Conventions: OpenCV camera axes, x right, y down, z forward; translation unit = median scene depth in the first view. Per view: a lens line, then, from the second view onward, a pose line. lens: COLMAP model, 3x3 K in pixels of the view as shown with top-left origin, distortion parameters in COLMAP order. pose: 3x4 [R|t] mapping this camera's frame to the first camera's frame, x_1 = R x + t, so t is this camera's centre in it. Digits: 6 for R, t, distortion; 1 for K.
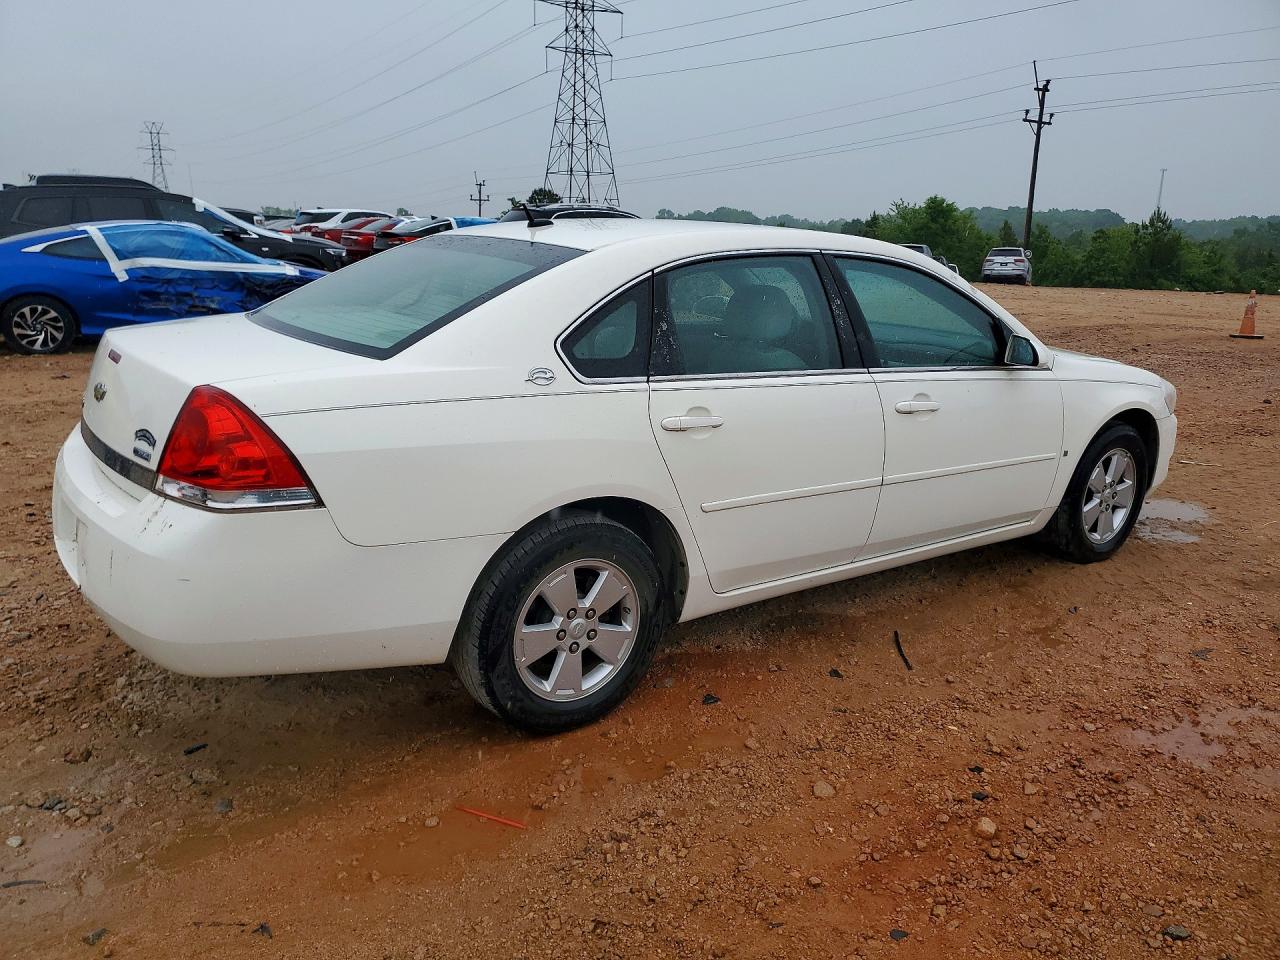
lens RADIAL K [[999.2, 0, 634.0], [0, 999.2, 475.3], [0, 0, 1]] dist [0.022232, -0.025740]
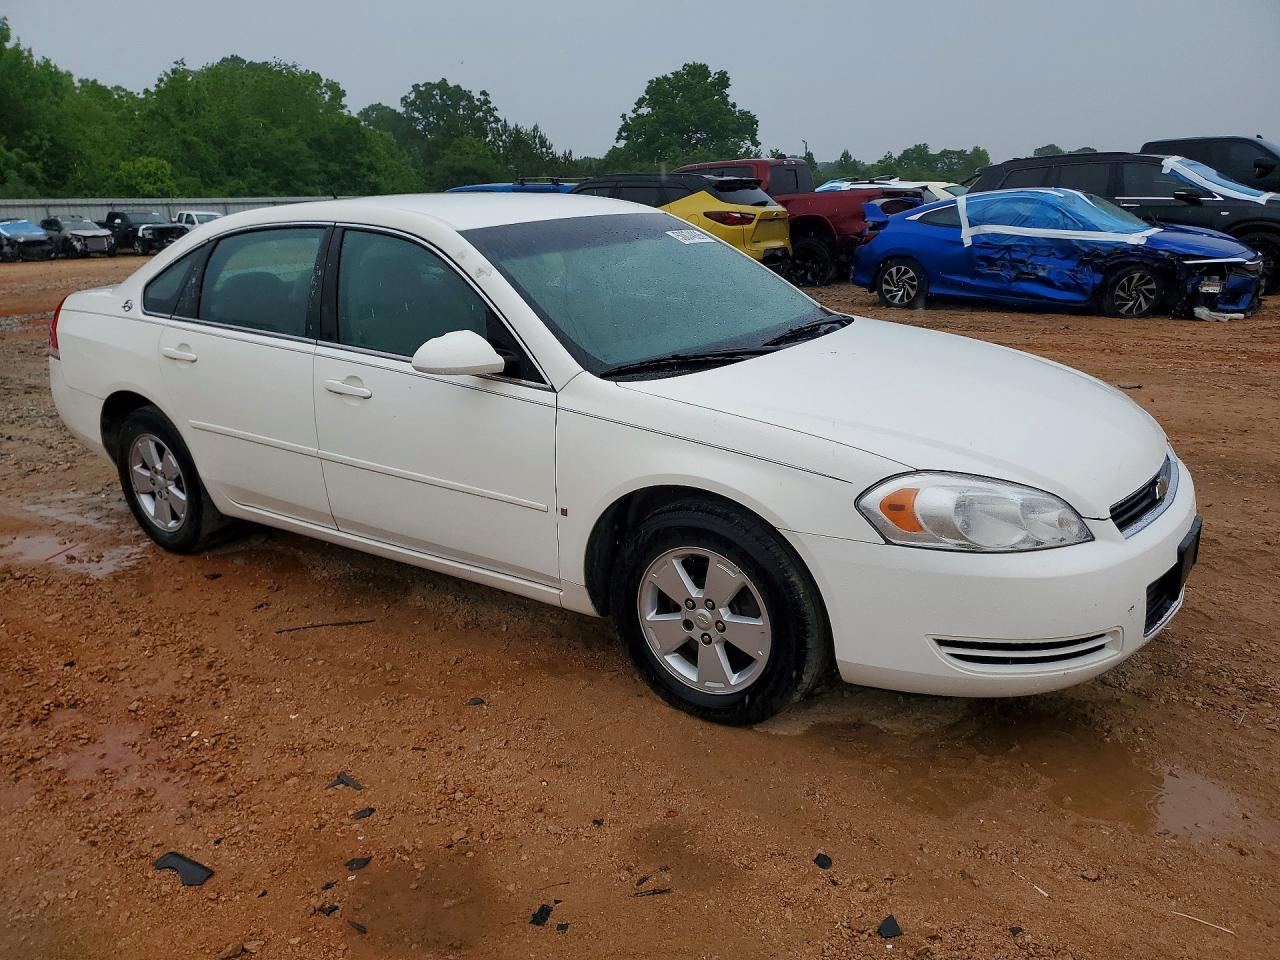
lens RADIAL K [[999.2, 0, 641.5], [0, 999.2, 491.9], [0, 0, 1]] dist [0.022232, -0.025740]
pose [[0.312931, 0.246204, -0.917310, 0.449840], [-0.200312, 0.961201, 0.189650, -0.074672], [0.928412, 0.124400, 0.350108, 0.331748]]
